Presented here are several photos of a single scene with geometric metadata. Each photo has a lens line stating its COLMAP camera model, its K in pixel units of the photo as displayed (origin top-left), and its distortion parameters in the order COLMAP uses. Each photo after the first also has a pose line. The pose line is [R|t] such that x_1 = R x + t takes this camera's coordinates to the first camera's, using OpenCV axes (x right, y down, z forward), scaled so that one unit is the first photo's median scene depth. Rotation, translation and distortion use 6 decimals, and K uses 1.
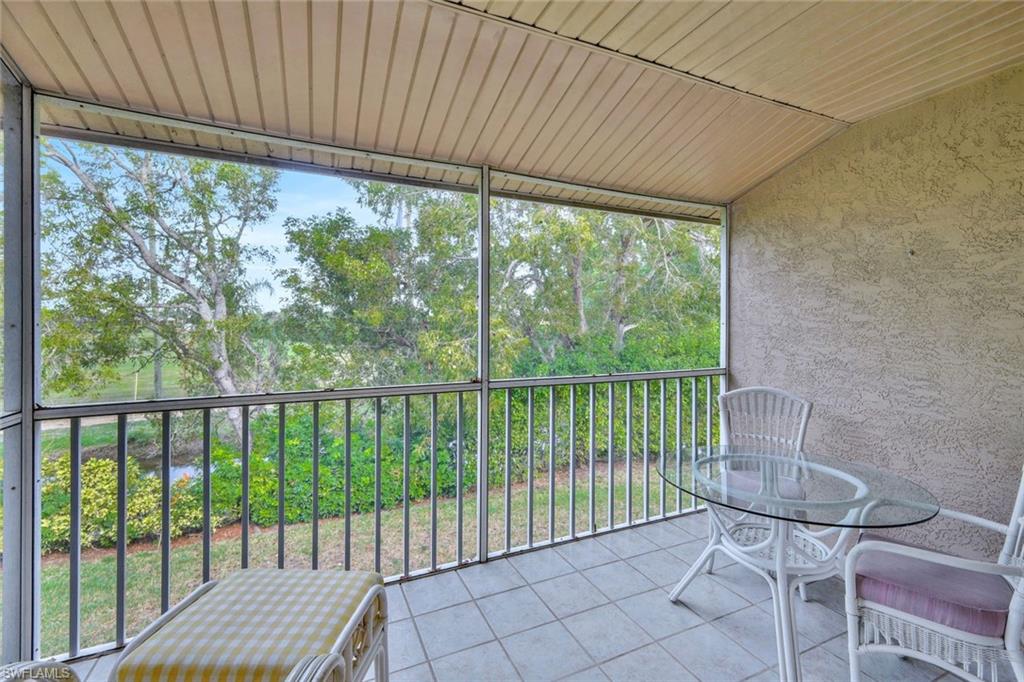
lens RADIAL K [[449.9, 0, 514.8], [0, 449.9, 330.3], [0, 0, 1]] dist [0.001402, 0.000021]
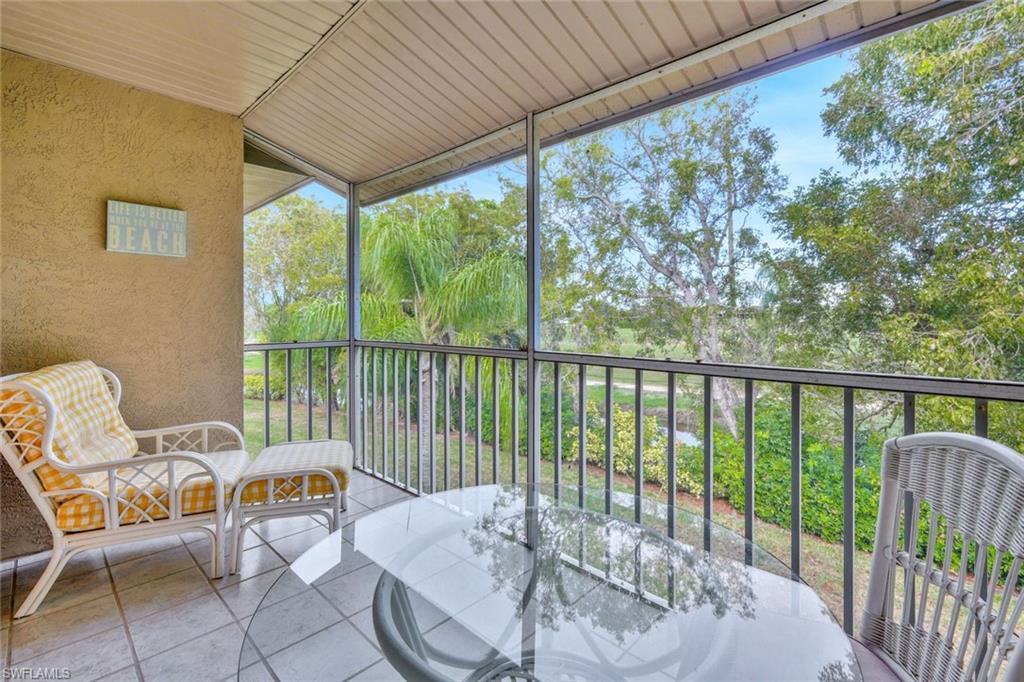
lens RADIAL K [[449.9, 0, 514.8], [0, 449.9, 330.3], [0, 0, 1]] dist [0.001402, 0.000021]
pose [[0.377513, 0.013912, -0.925900, 0.316256], [0.000125, 0.999886, 0.015074, 0.024338], [0.926004, -0.005807, 0.377468, 0.257576]]
